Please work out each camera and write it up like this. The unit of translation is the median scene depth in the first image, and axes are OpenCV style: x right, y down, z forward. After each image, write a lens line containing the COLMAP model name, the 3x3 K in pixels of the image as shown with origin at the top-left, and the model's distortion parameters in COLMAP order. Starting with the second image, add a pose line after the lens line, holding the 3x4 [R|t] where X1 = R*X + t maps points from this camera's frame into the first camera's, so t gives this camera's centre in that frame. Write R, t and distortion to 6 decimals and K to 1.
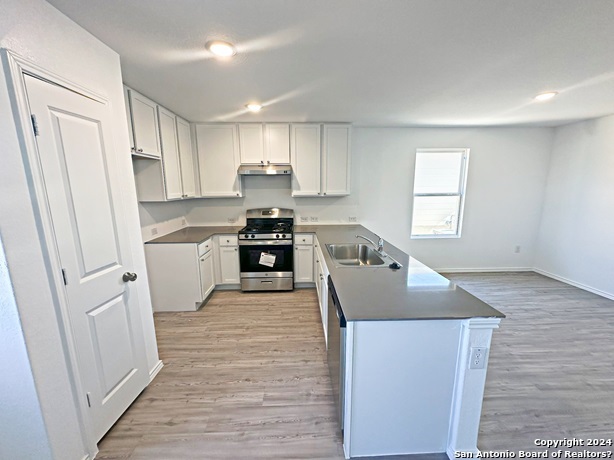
lens RADIAL K [[247.1, 0, 301.2], [0, 247.1, 228.2], [0, 0, 1]] dist [0.000254, 0.000778]
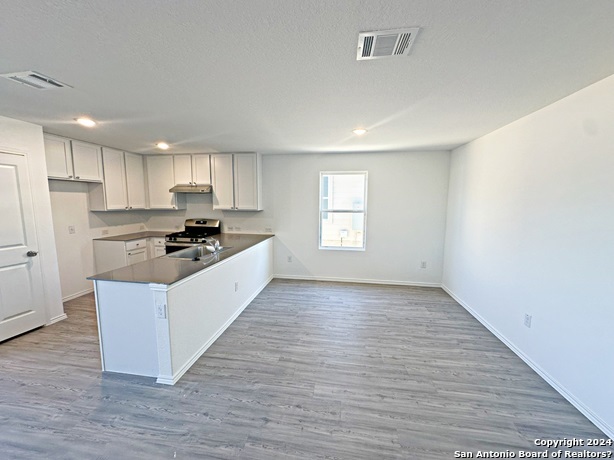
lens RADIAL K [[247.1, 0, 306.2], [0, 247.1, 228.9], [0, 0, 1]] dist [0.000254, 0.000778]
pose [[0.980706, 0.035395, -0.192259, 0.734018], [-0.046584, 0.997454, -0.053990, 0.015820], [0.189859, 0.061905, 0.979858, -0.157240]]
